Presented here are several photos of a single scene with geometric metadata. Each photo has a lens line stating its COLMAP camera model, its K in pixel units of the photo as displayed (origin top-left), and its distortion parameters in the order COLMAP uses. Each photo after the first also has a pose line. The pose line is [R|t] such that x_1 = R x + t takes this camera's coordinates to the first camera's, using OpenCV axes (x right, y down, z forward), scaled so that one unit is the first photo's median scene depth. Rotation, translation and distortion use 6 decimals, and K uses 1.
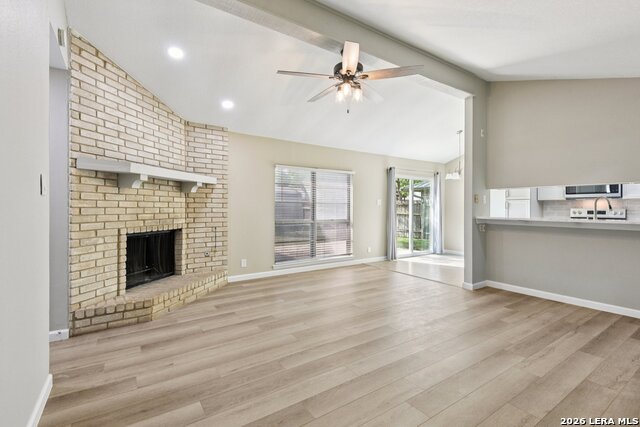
lens RADIAL K [[285.0, 0, 321.2], [0, 285.0, 208.2], [0, 0, 1]] dist [0.000606, -0.000123]
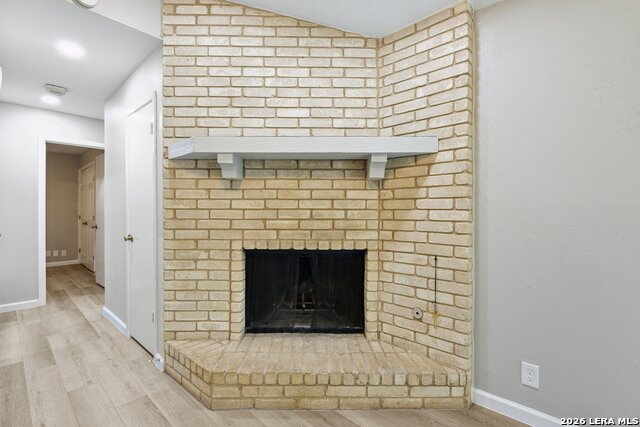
lens RADIAL K [[292.2, 0, 320.0], [0, 292.2, 213.5], [0, 0, 1]] dist [0.000857, -0.006645]
pose [[0.216007, -0.001482, -0.976391, 0.012463], [-0.002659, 0.999994, -0.002106, 0.007836], [0.976388, 0.003051, 0.216002, 0.947208]]
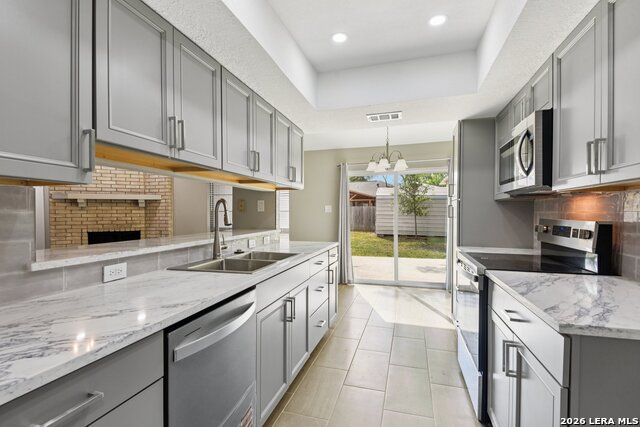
lens RADIAL K [[279.8, 0, 320.0], [0, 279.8, 213.5], [0, 0, 1]] dist [-0.000409, -0.021119]
pose [[0.671897, -0.000350, -0.740645, 1.464264], [0.004486, 0.999983, 0.003596, -0.024129], [0.740631, -0.005739, 0.671887, 0.843609]]
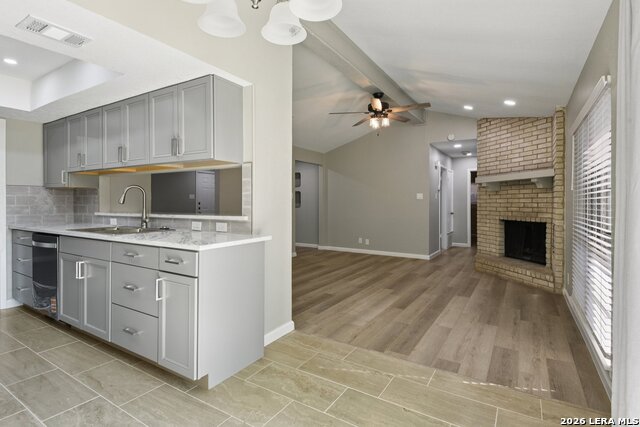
lens RADIAL K [[325.1, 0, 316.2], [0, 325.1, 205.8], [0, 0, 1]] dist [-0.000802, -0.000323]
pose [[-0.916292, -0.001908, -0.400507, 0.902317], [-0.004998, 0.999965, 0.006672, 0.006264], [0.400481, 0.008115, -0.916269, 2.072643]]
